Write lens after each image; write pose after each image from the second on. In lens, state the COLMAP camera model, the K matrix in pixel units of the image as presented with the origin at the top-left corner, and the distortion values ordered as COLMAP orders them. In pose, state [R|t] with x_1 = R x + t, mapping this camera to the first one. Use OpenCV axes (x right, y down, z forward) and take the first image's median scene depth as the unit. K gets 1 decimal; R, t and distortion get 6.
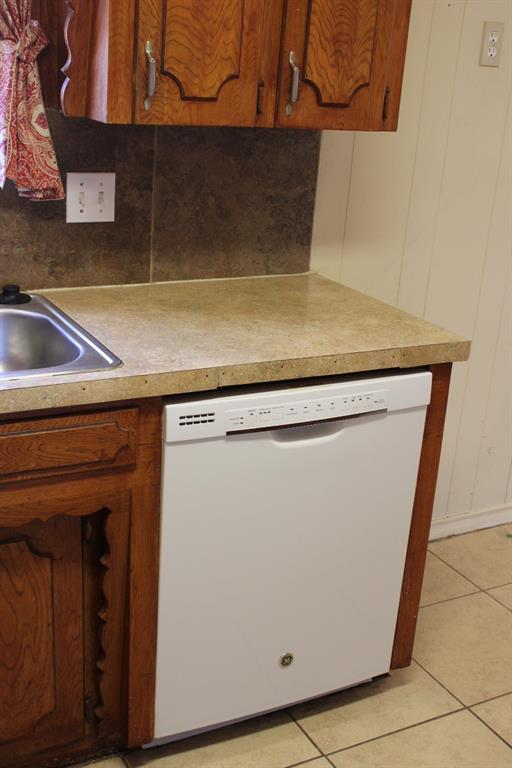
lens RADIAL K [[946.4, 0, 256.0], [0, 946.4, 384.0], [0, 0, 1]] dist [-0.078205, 0.085921]
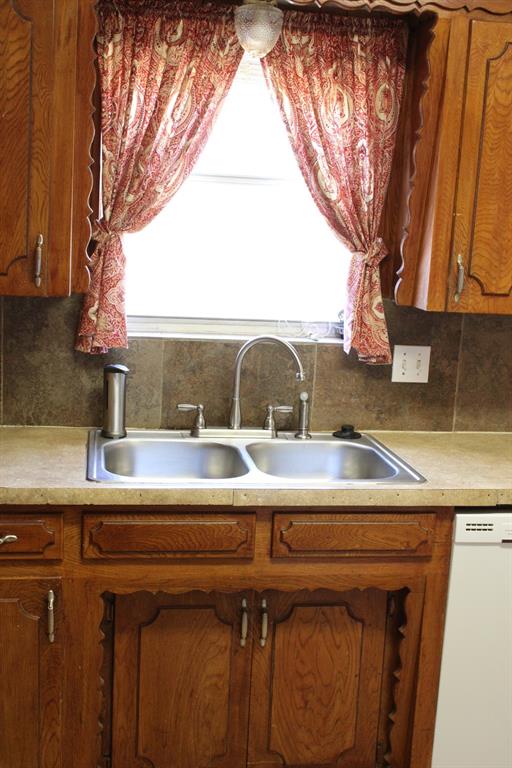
lens RADIAL K [[946.4, 0, 256.0], [0, 946.4, 384.0], [0, 0, 1]] dist [-0.078205, 0.085921]
pose [[0.946094, 0.039725, -0.321448, 0.055466], [-0.098280, 0.980869, -0.168042, 0.088289], [0.308622, 0.190575, 0.931898, -0.358023]]
